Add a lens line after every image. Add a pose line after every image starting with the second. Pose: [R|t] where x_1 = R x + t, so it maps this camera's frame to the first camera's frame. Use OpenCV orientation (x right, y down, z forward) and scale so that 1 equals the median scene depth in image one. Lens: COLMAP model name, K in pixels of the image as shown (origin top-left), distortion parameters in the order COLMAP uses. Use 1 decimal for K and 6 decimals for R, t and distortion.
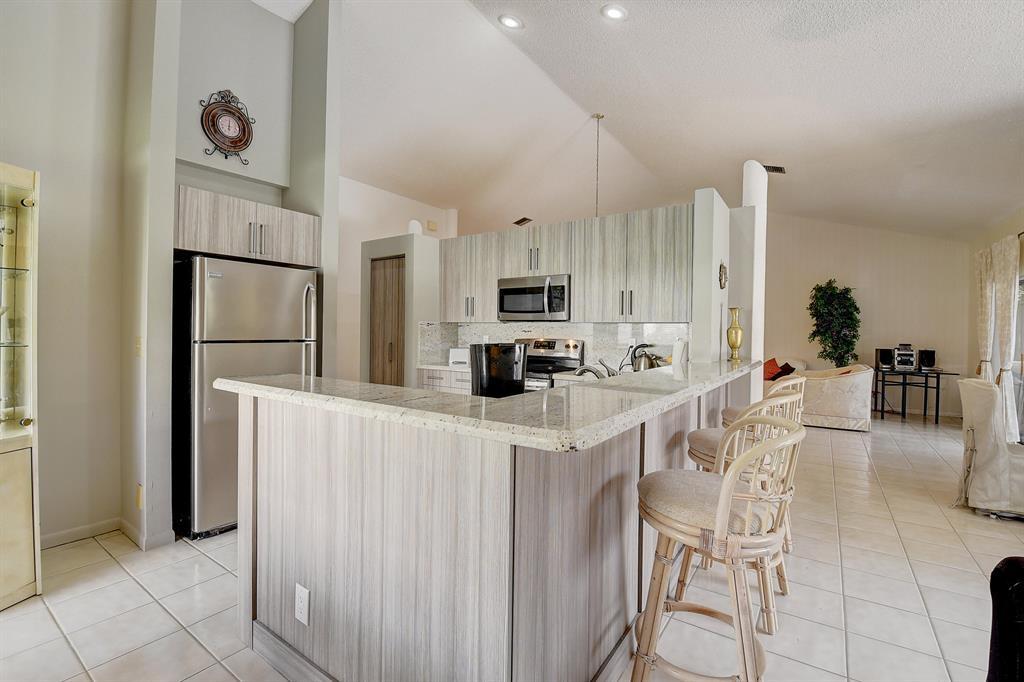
lens RADIAL K [[450.8, 0, 514.6], [0, 450.8, 332.5], [0, 0, 1]] dist [-0.018539, -0.006879]
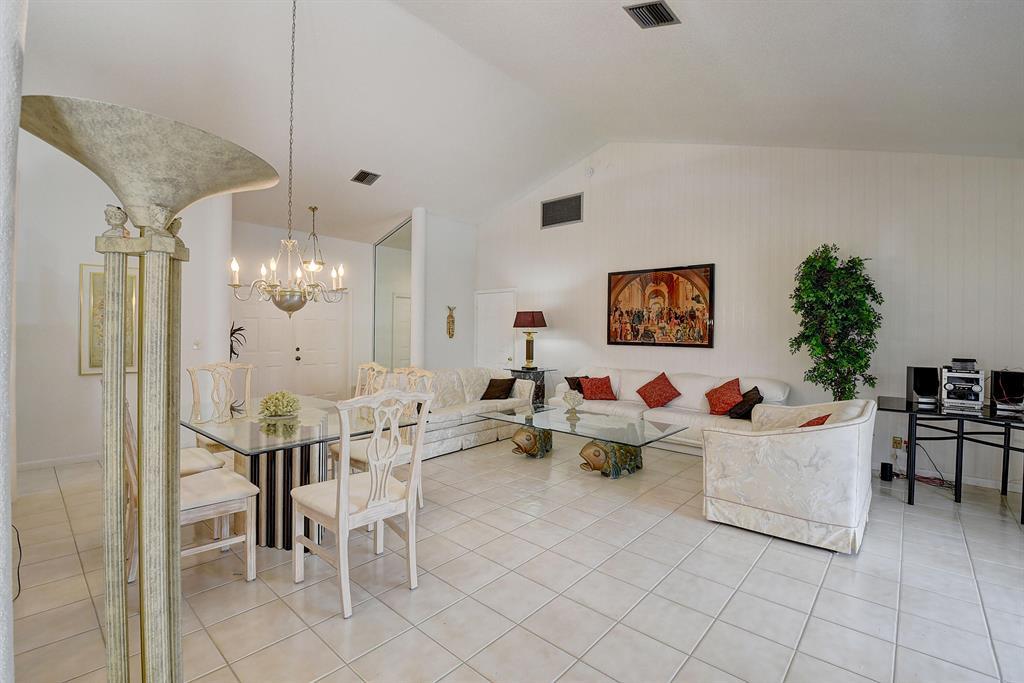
lens RADIAL K [[450.8, 0, 510.7], [0, 450.8, 337.4], [0, 0, 1]] dist [-0.018539, -0.006879]
pose [[0.991948, 0.001381, -0.126636, 0.415991], [-0.000854, 0.999991, 0.004220, -0.001400], [0.126641, -0.004078, 0.991940, 0.416340]]
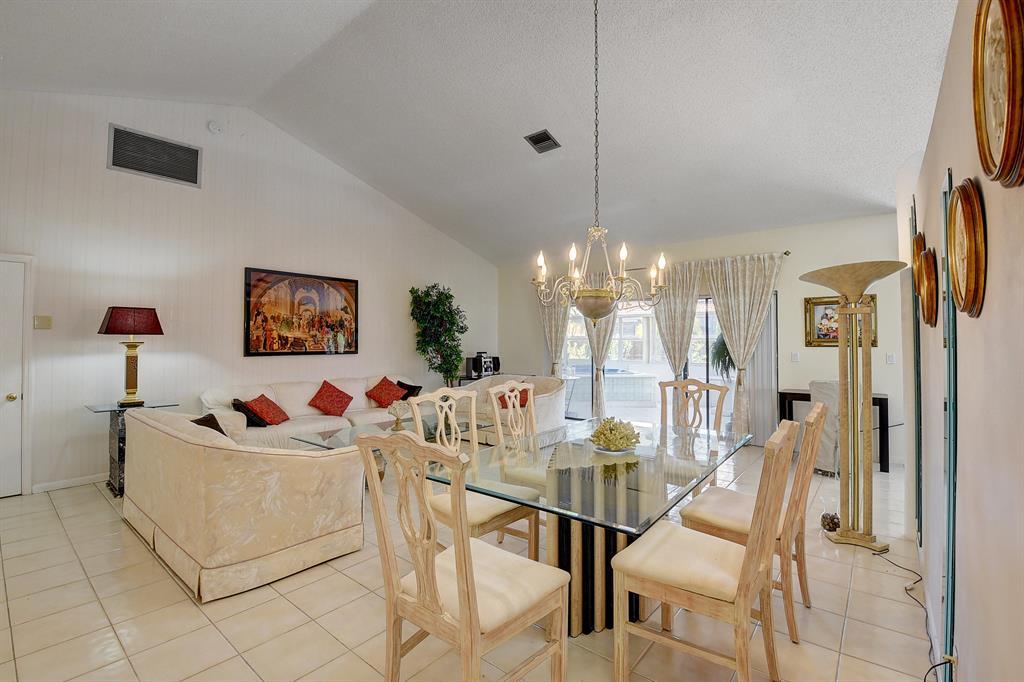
lens RADIAL K [[450.8, 0, 519.5], [0, 450.8, 327.8], [0, 0, 1]] dist [-0.018539, -0.006879]
pose [[0.065148, 0.012905, 0.997792, -0.204276], [0.002762, 0.999910, -0.013113, -0.018890], [-0.997872, 0.003610, 0.065107, 0.851386]]
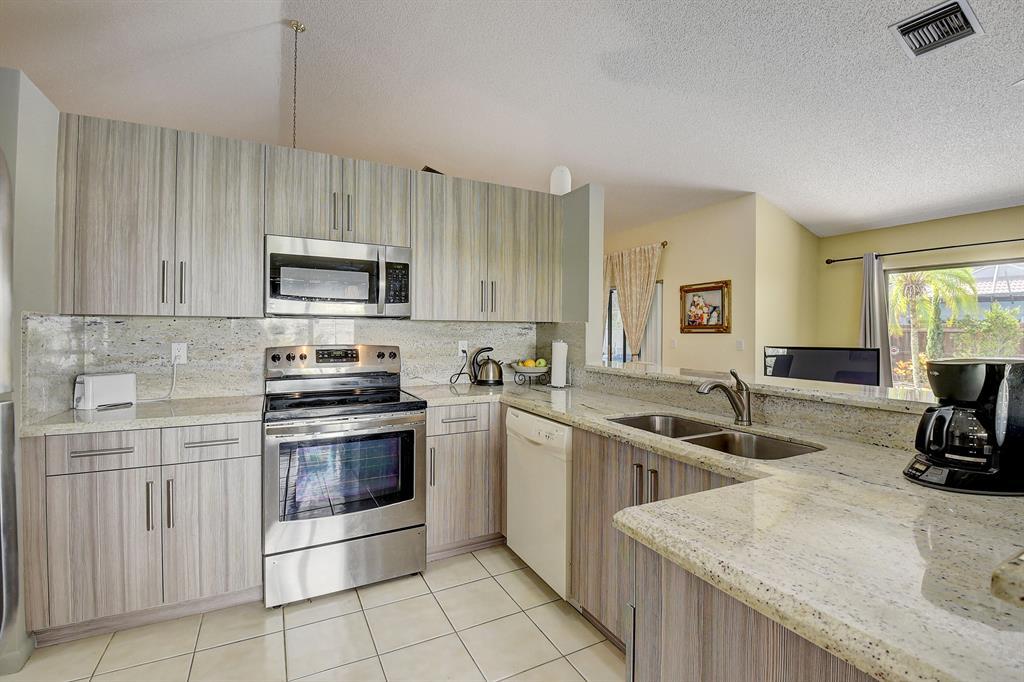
lens RADIAL K [[450.8, 0, 513.3], [0, 450.8, 334.2], [0, 0, 1]] dist [-0.018539, -0.006879]
pose [[0.464749, -0.013814, 0.885335, -0.245233], [0.002796, 0.999896, 0.014134, -0.006520], [-0.885438, -0.004093, 0.464739, 0.340331]]
